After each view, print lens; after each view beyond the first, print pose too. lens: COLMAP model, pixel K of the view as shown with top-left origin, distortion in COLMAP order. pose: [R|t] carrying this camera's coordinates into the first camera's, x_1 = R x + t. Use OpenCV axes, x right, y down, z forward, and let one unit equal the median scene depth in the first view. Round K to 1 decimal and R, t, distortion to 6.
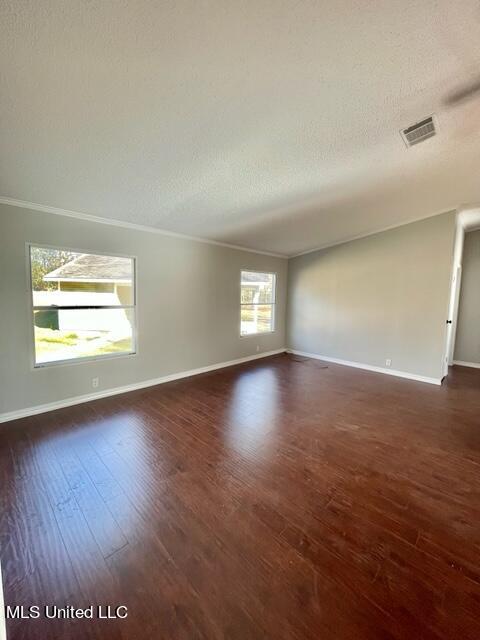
lens RADIAL K [[257.0, 0, 240.0], [0, 257.0, 320.0], [0, 0, 1]] dist [-0.000655, -0.000156]
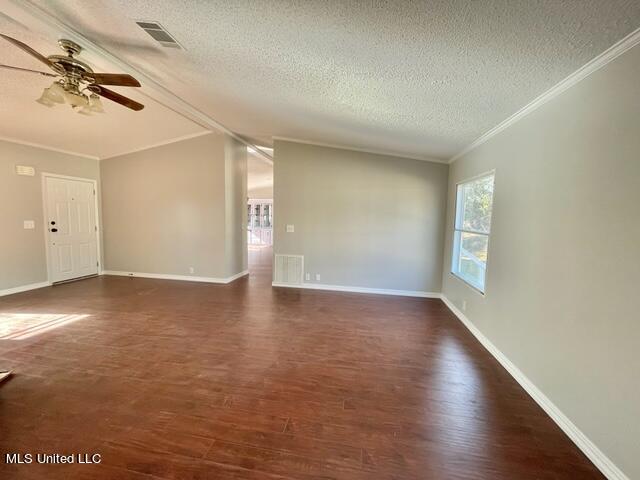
lens RADIAL K [[257.0, 0, 320.0], [0, 257.0, 240.0], [0, 0, 1]] dist [-0.000655, -0.000156]
pose [[-0.821845, 0.014196, -0.569534, 0.734656], [-0.099638, 0.980700, 0.168224, -0.192874], [0.560930, 0.195001, -0.804569, 2.177107]]
